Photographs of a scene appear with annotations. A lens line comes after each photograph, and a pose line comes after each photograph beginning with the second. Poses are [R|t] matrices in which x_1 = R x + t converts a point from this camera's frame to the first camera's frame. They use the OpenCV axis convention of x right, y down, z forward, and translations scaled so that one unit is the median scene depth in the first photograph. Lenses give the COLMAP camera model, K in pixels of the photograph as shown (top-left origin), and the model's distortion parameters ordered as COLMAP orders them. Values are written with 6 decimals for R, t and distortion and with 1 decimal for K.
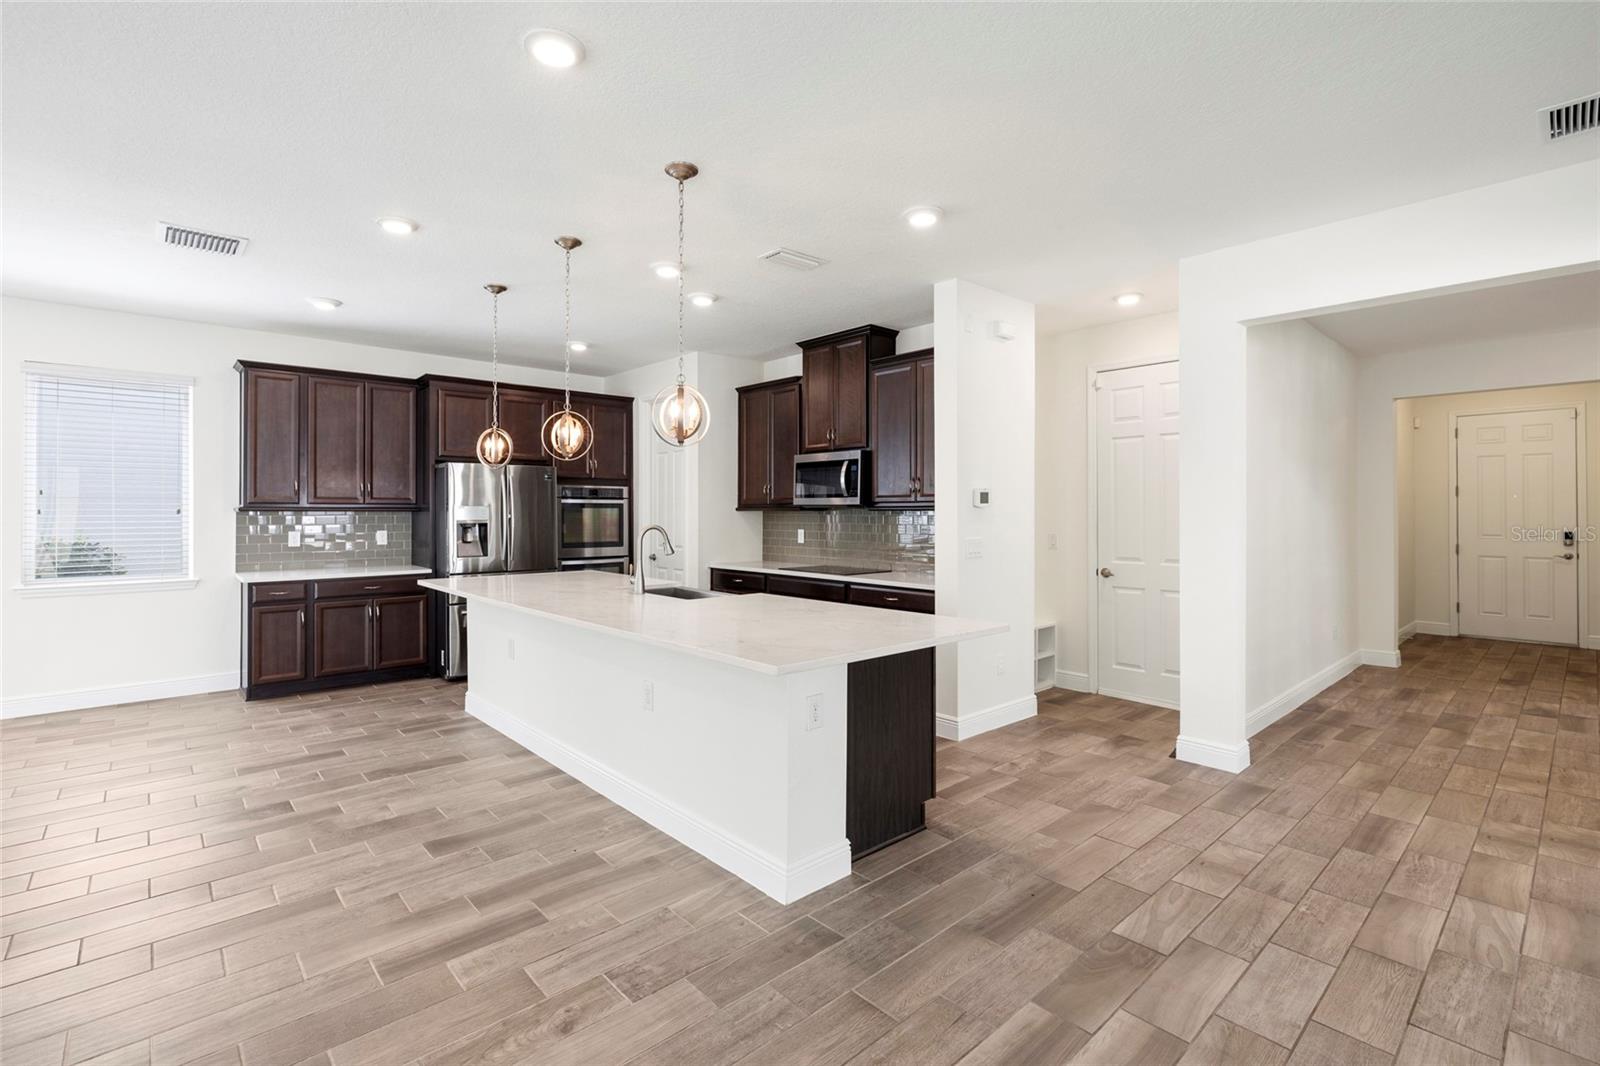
lens RADIAL K [[725.3, 0, 798.8], [0, 725.3, 511.9], [0, 0, 1]] dist [-0.001315, -0.000051]
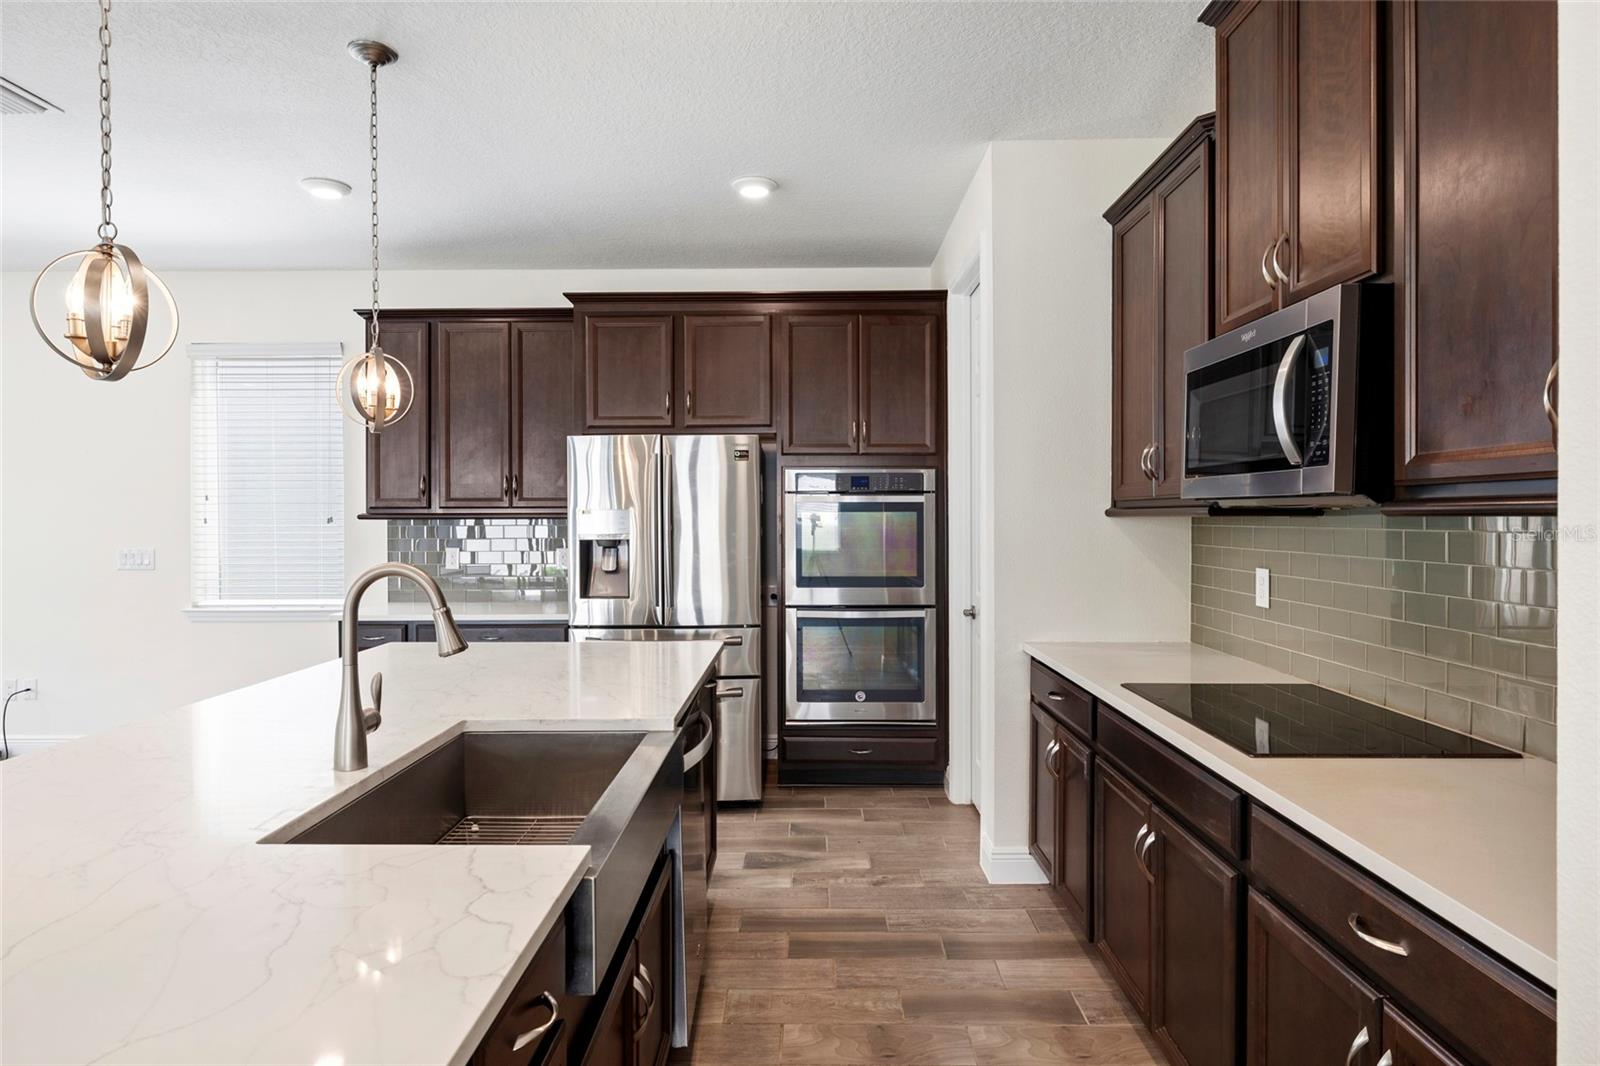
lens RADIAL K [[906.0, 0, 801.1], [0, 906.0, 524.8], [0, 0, 1]] dist [0.001013, 0.000428]
pose [[0.732321, 0.003324, -0.680951, 0.178208], [0.003399, 0.999958, 0.008538, -0.002176], [0.680951, -0.008567, 0.732279, 0.676522]]
